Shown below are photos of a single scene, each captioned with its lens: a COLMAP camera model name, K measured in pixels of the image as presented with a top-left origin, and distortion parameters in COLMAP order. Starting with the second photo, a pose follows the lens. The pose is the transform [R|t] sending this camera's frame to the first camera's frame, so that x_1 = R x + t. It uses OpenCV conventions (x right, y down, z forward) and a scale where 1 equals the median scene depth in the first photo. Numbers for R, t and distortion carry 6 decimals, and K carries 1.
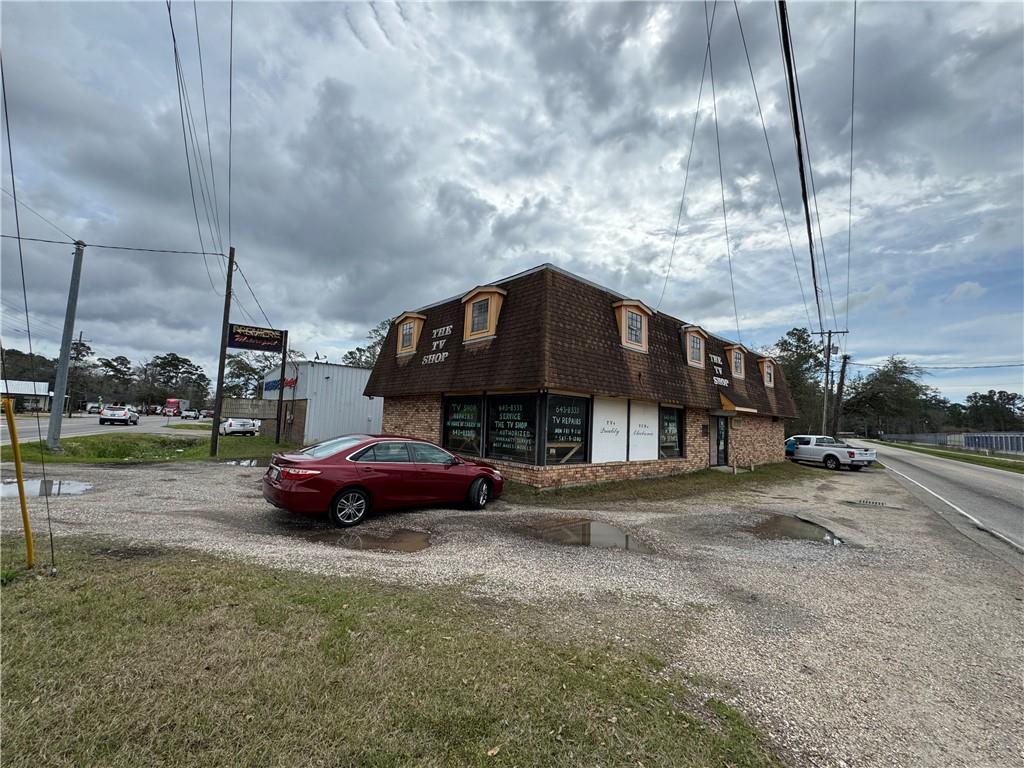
lens RADIAL K [[406.9, 0, 512.0], [0, 406.9, 384.0], [0, 0, 1]] dist [-0.001728, 0.000170]
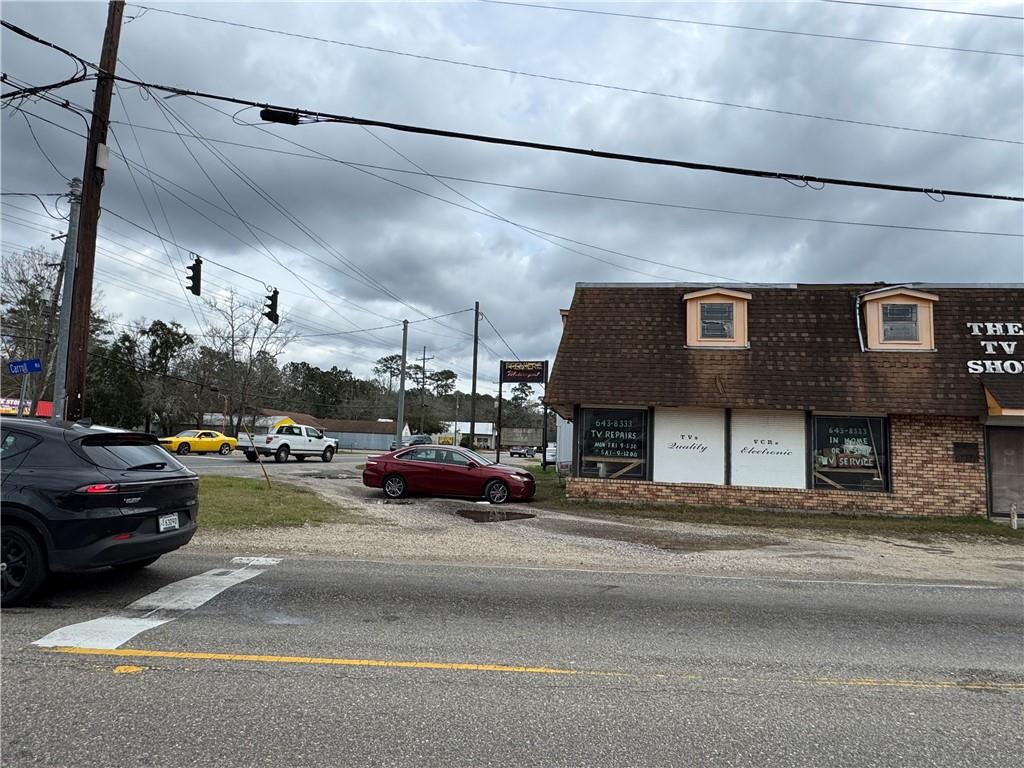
lens RADIAL K [[613.3, 0, 512.0], [0, 613.3, 384.0], [0, 0, 1]] dist [0.001339, 0.001140]
pose [[0.639030, -0.089764, -0.763926, 1.056128], [0.058142, 0.995963, -0.068393, 0.052998], [0.766981, -0.000711, 0.641669, -0.120603]]
